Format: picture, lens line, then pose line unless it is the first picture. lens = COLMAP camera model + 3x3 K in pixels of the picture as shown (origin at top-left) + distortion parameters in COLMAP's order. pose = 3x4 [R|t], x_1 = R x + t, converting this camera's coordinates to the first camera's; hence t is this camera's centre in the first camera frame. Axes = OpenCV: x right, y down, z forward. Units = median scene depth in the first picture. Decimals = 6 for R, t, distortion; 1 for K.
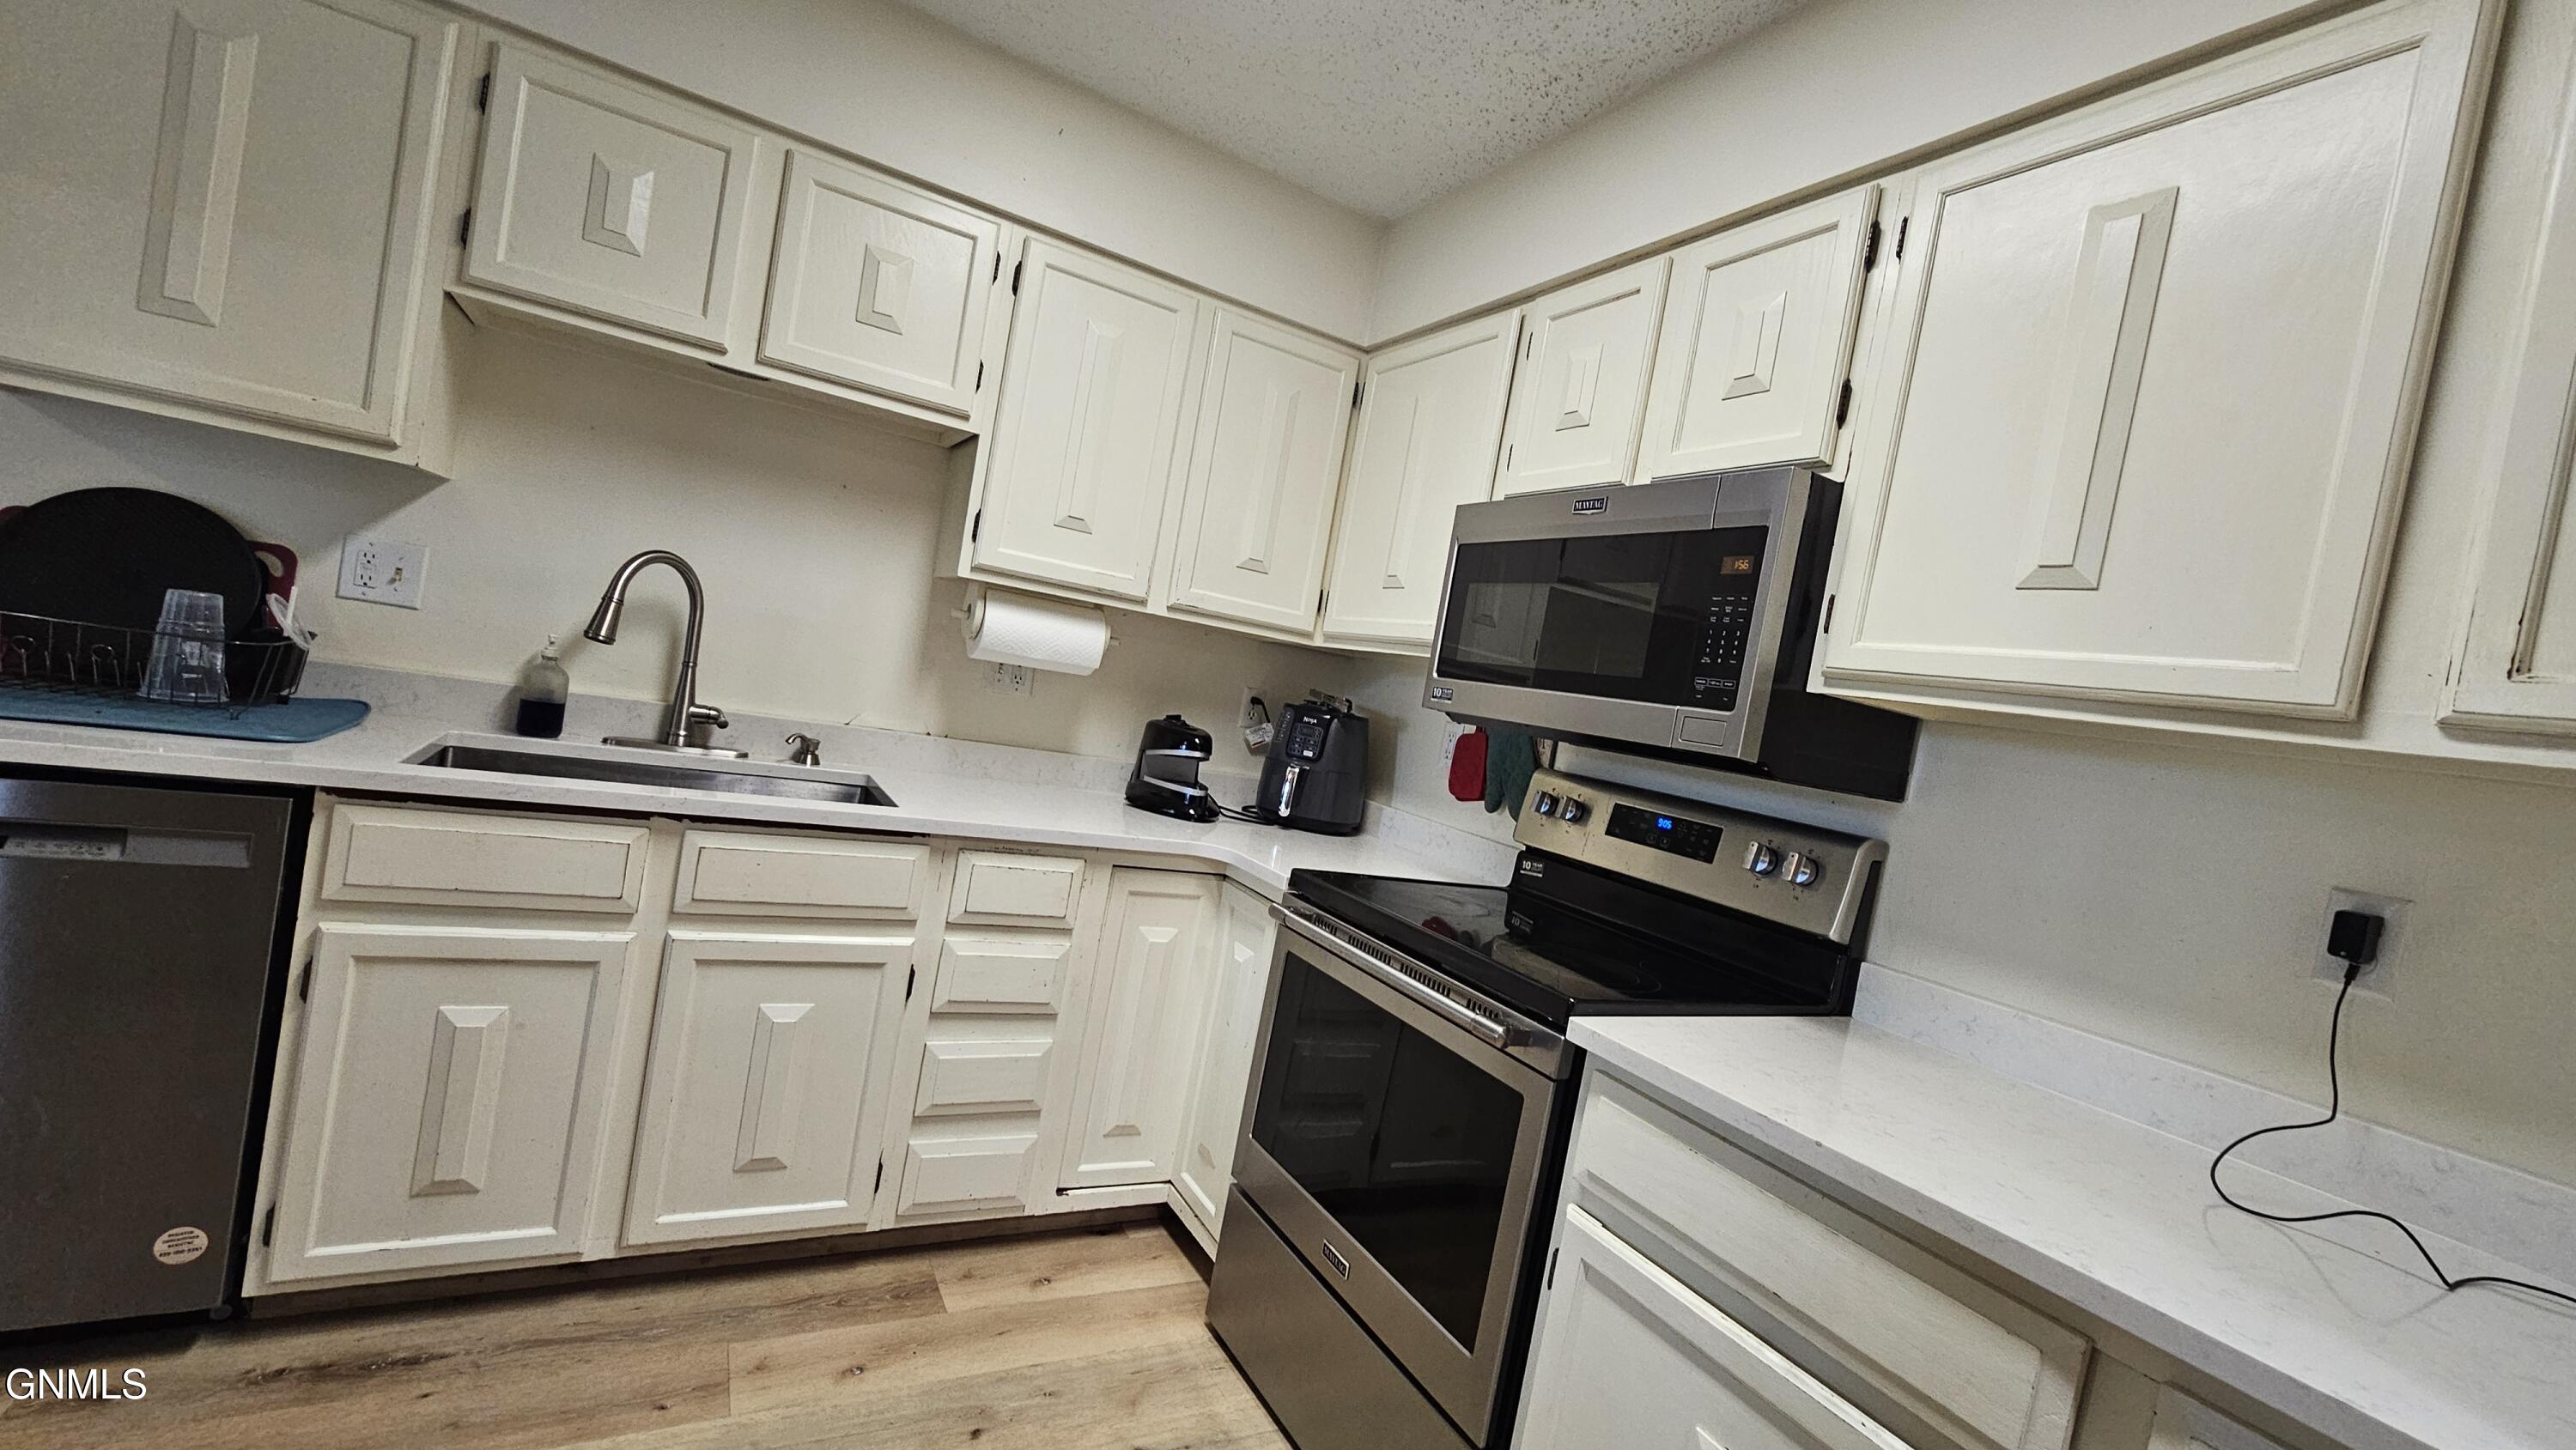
lens RADIAL K [[1058.0, 0, 1285.0], [0, 1058.0, 728.7], [0, 0, 1]] dist [-0.000729, 0.000115]
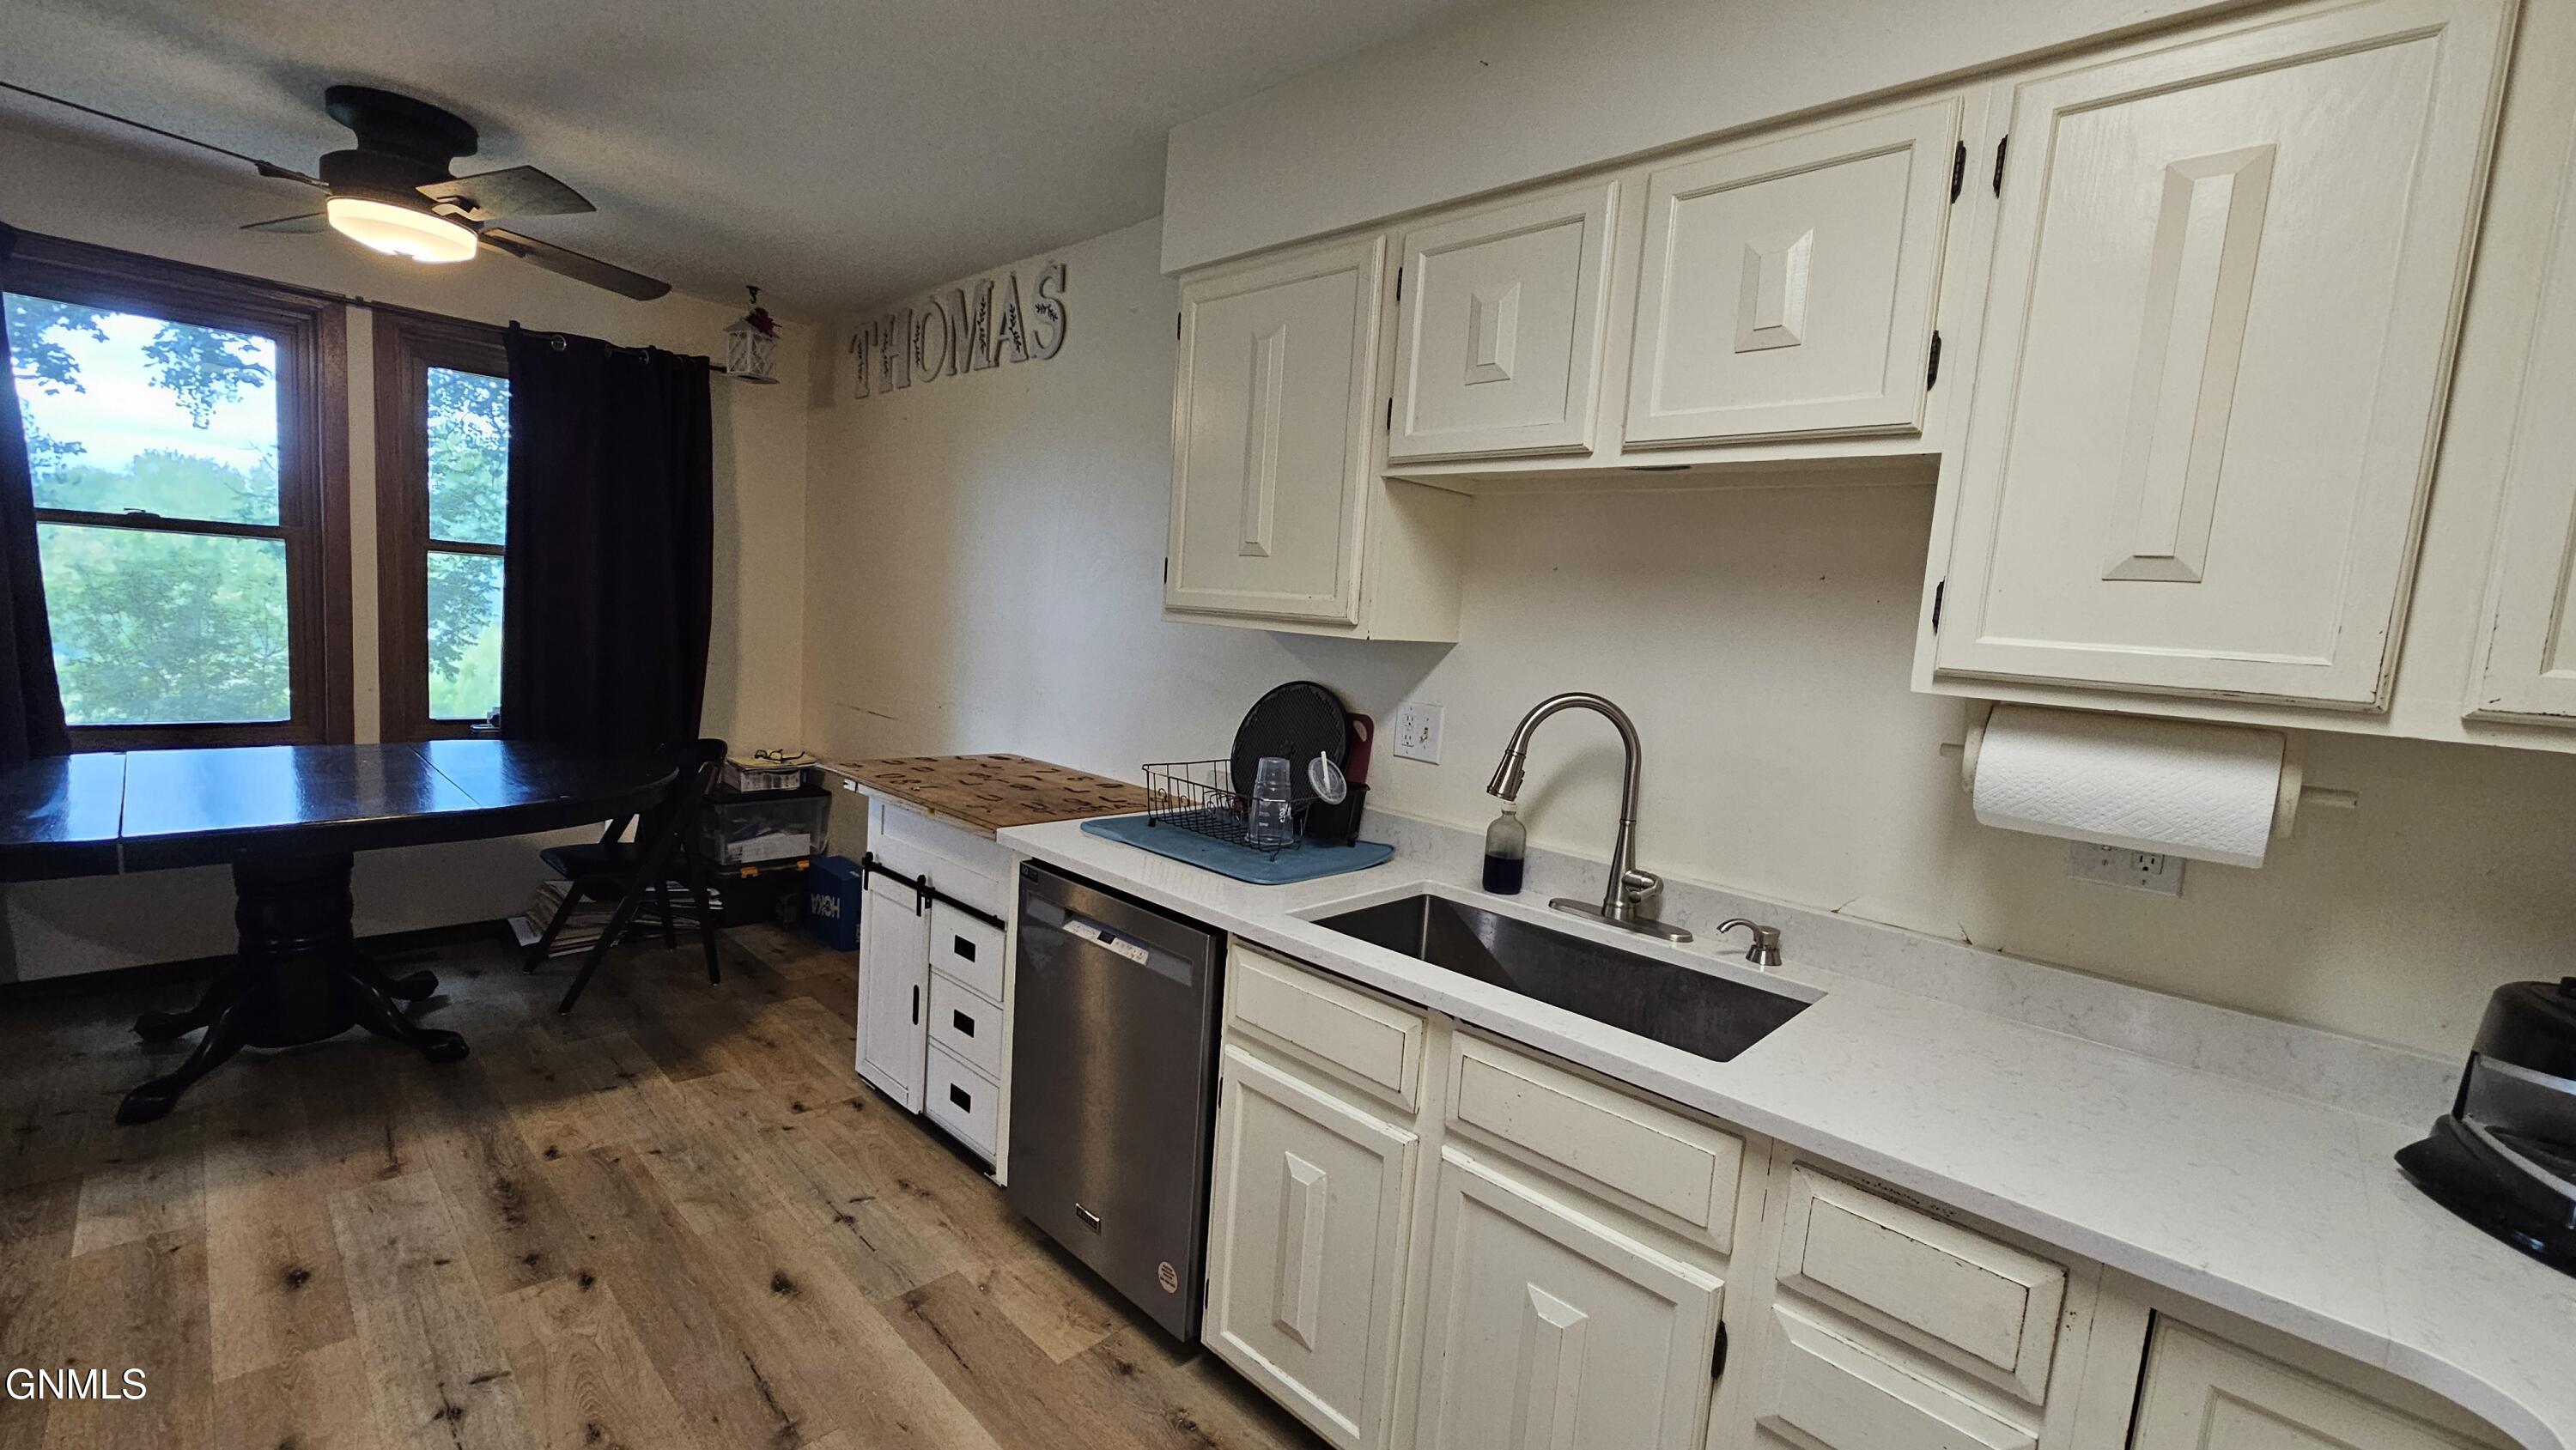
lens RADIAL K [[1058.0, 0, 1285.0], [0, 1058.0, 728.7], [0, 0, 1]] dist [-0.000729, 0.000115]
pose [[0.295093, -0.044933, -0.954411, 0.181557], [-0.058651, 0.996158, -0.065032, -0.071026], [0.953667, 0.075168, 0.291324, 0.540399]]
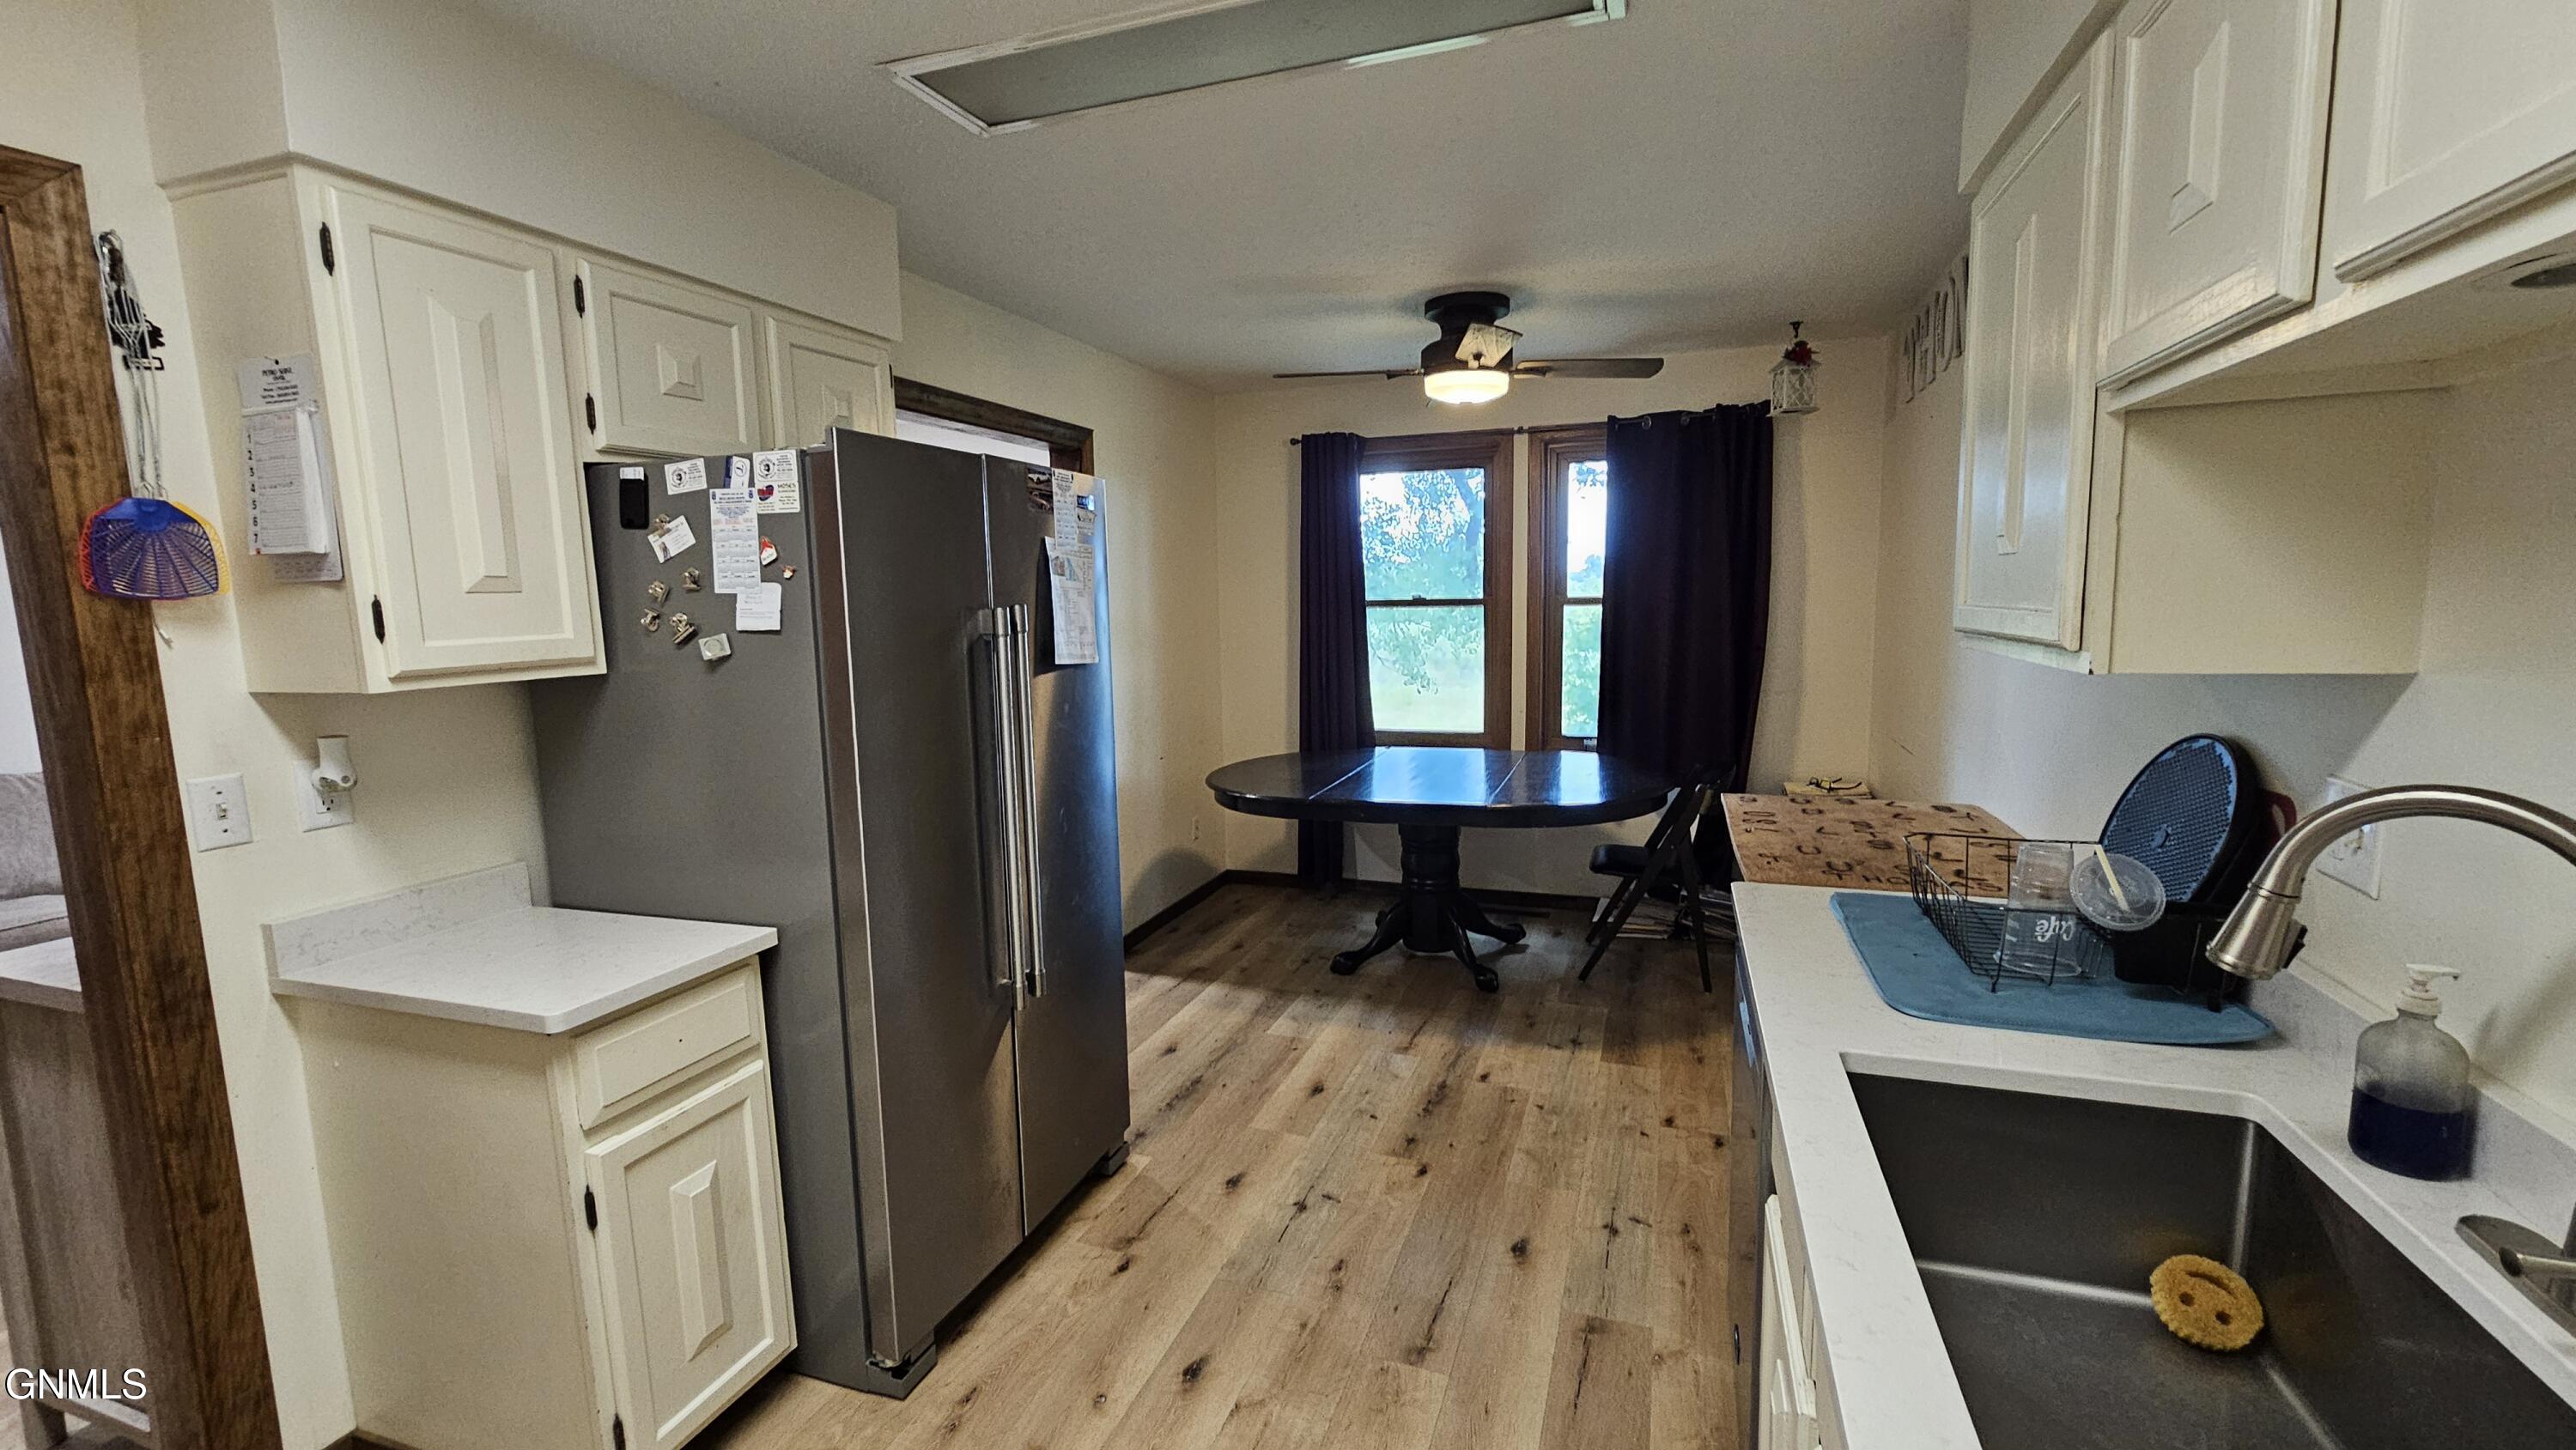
lens RADIAL K [[1054.4, 0, 1288.0], [0, 1054.4, 725.0], [0, 0, 1]] dist [-0.001119, -0.000073]
pose [[-0.751000, -0.074115, -0.656130, 0.023565], [-0.132835, 0.990324, 0.040176, -0.155398], [0.646803, 0.117329, -0.753578, 1.063113]]
